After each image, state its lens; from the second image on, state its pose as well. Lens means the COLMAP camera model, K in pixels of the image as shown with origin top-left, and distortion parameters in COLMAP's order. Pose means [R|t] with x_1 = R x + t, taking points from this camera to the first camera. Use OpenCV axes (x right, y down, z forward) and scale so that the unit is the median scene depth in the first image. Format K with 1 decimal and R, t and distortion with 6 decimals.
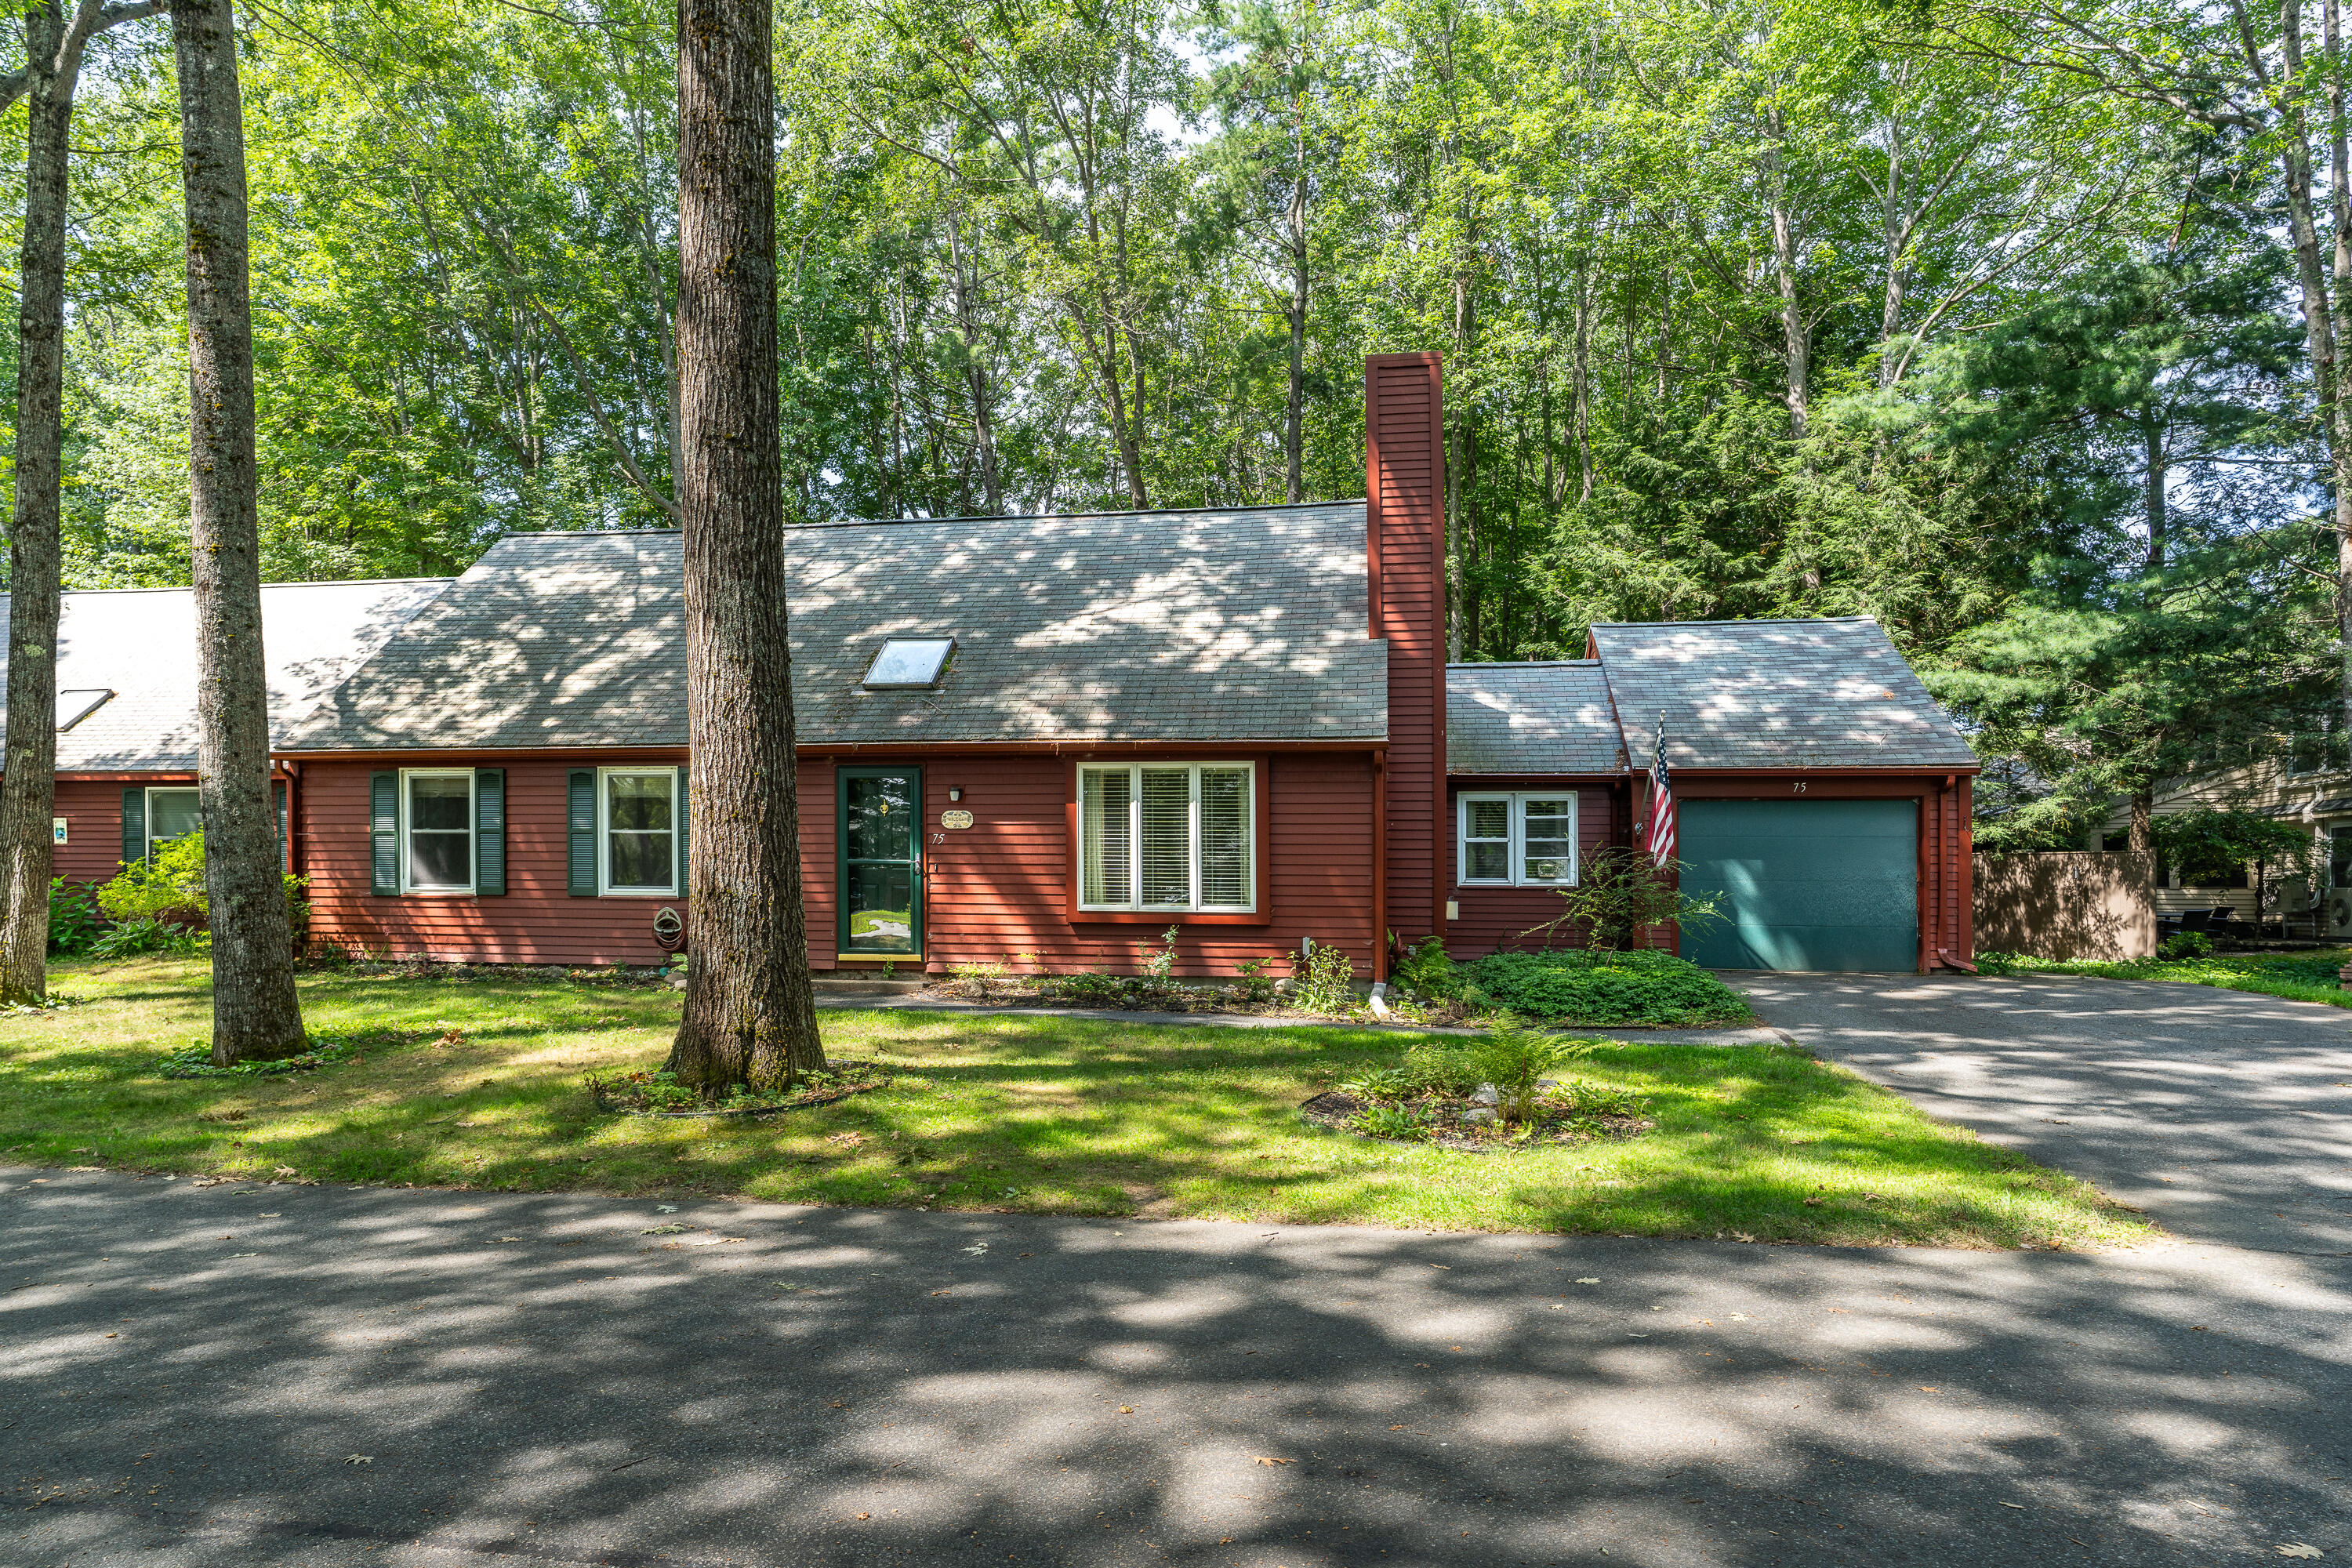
lens RADIAL K [[1345.5, 0, 1105.8], [0, 1345.5, 846.5], [0, 0, 1]] dist [-0.000667, -0.001237]
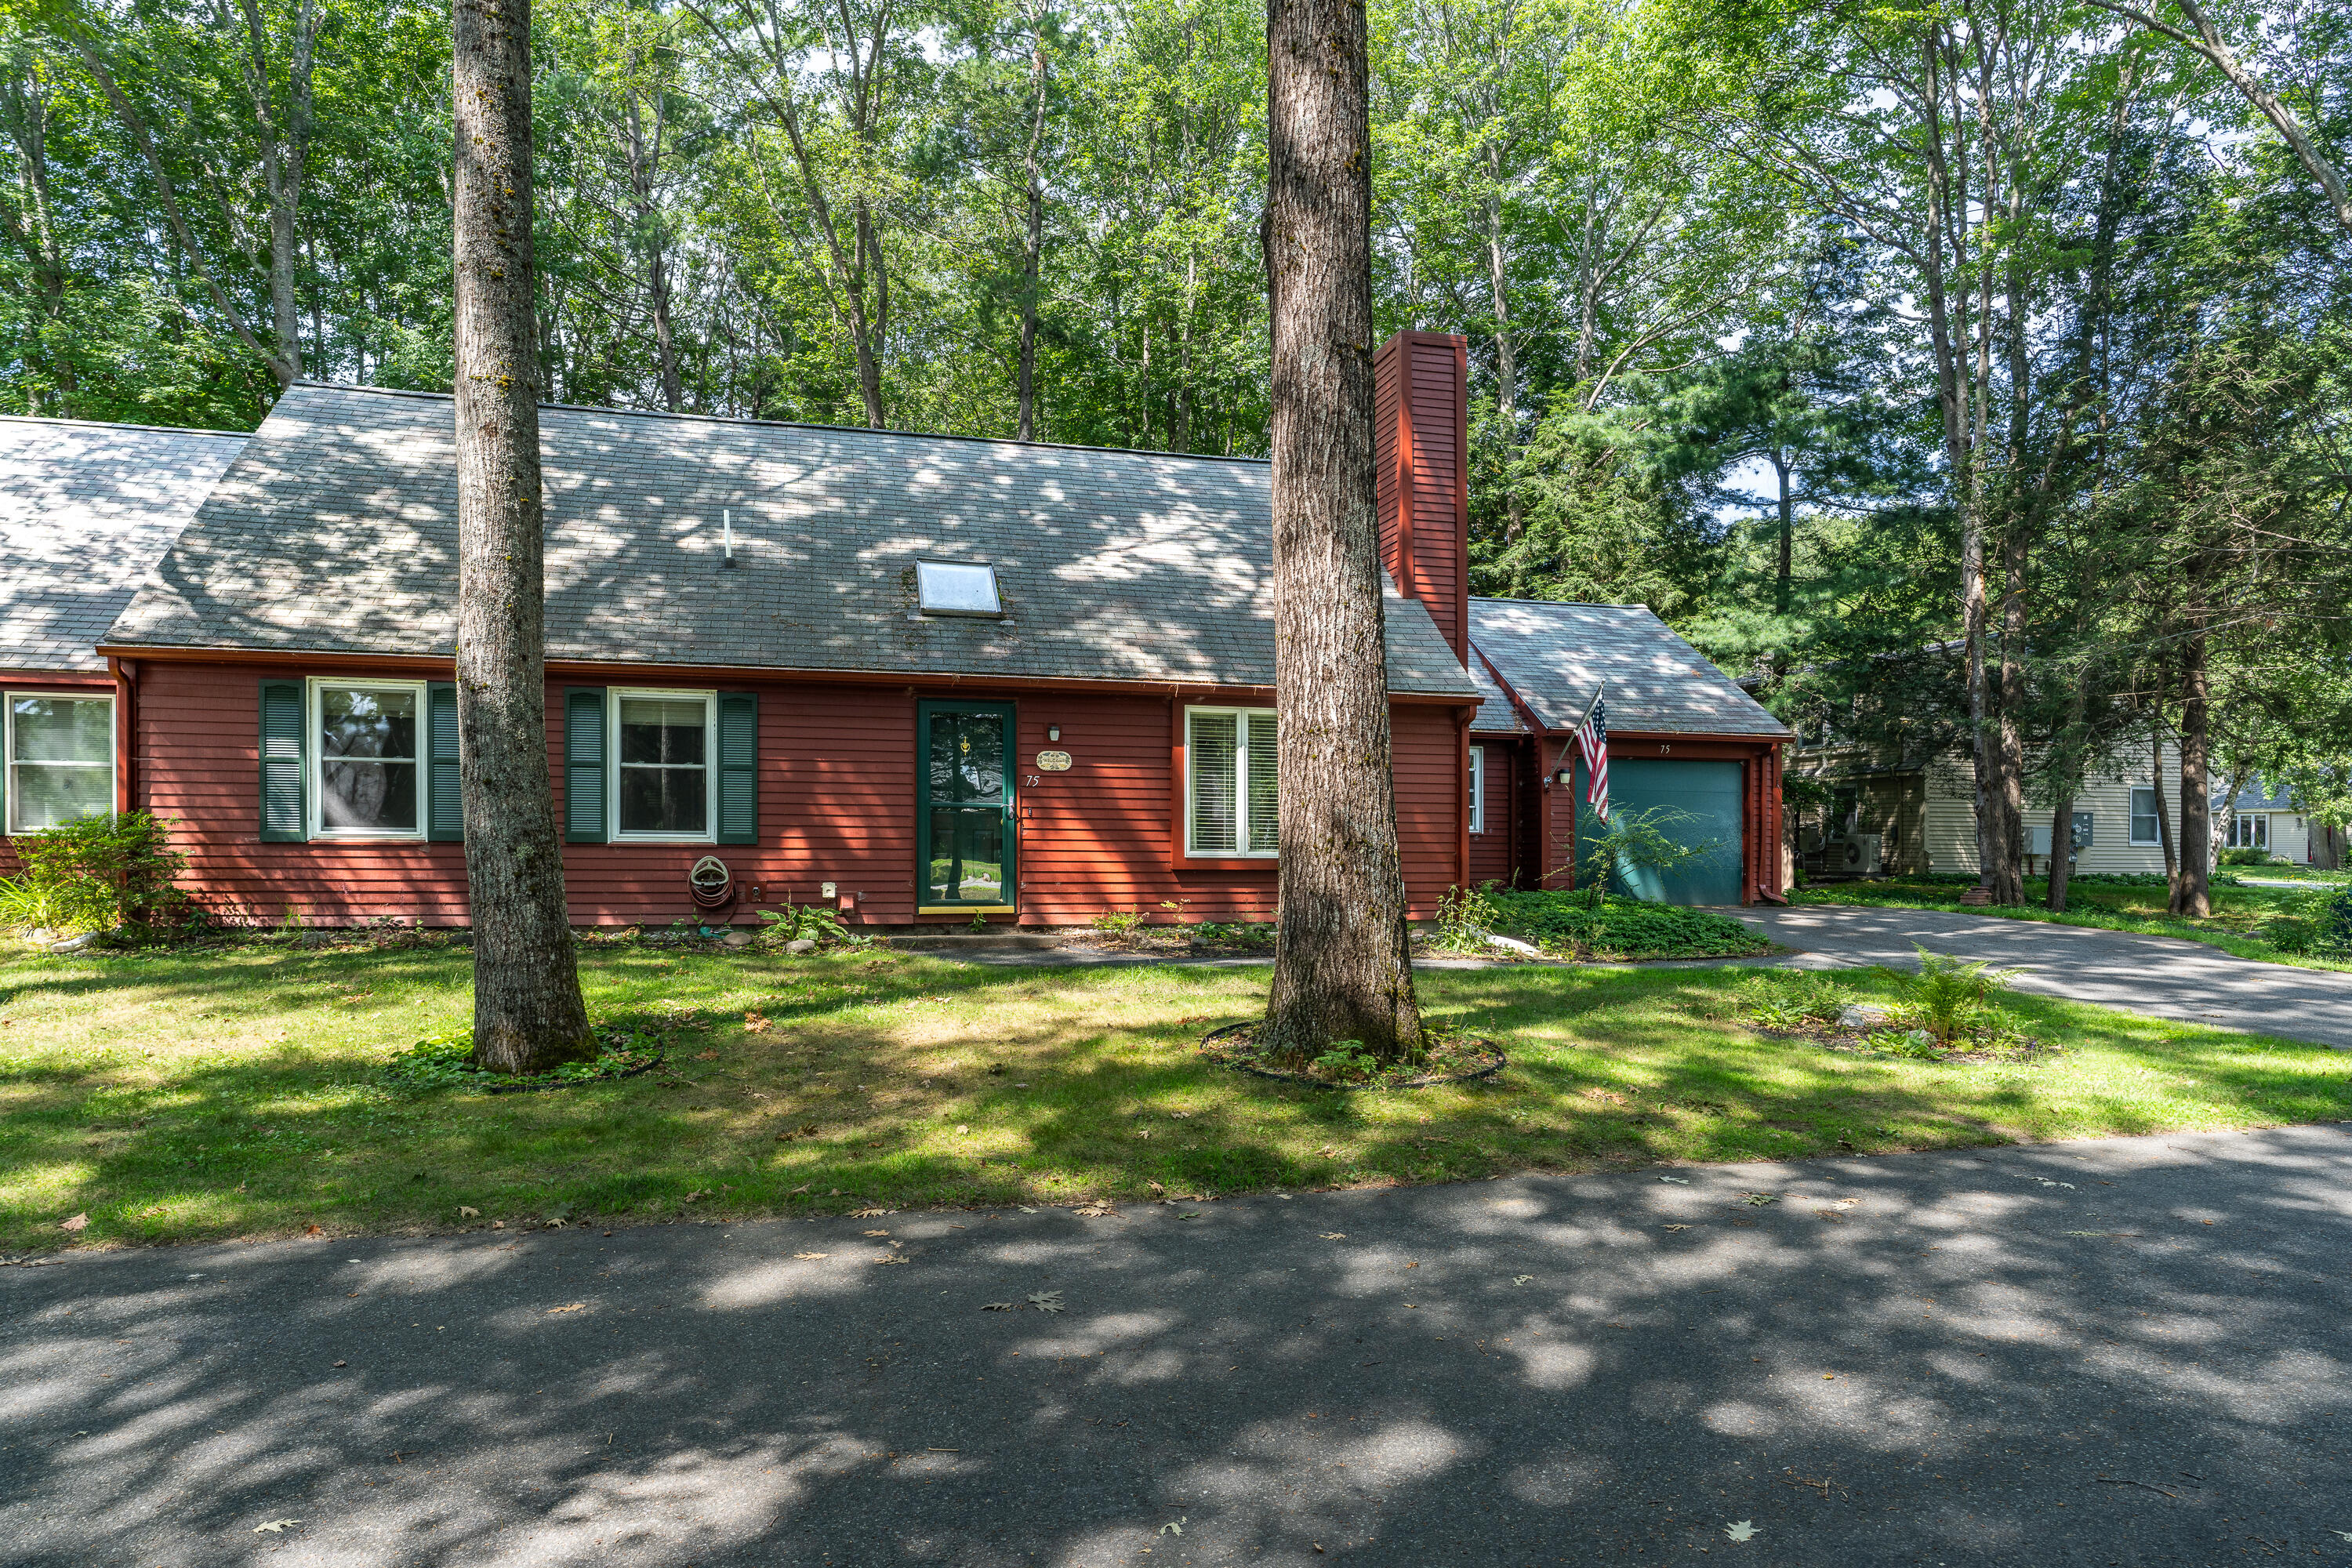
lens RADIAL K [[1345.5, 0, 1173.0], [0, 1345.5, 790.1], [0, 0, 1]] dist [-0.000667, -0.001237]
pose [[0.917913, 0.014662, 0.396511, -0.399824], [-0.014925, 0.999886, -0.002422, 0.001471], [-0.396502, -0.003694, 0.918027, 0.106368]]
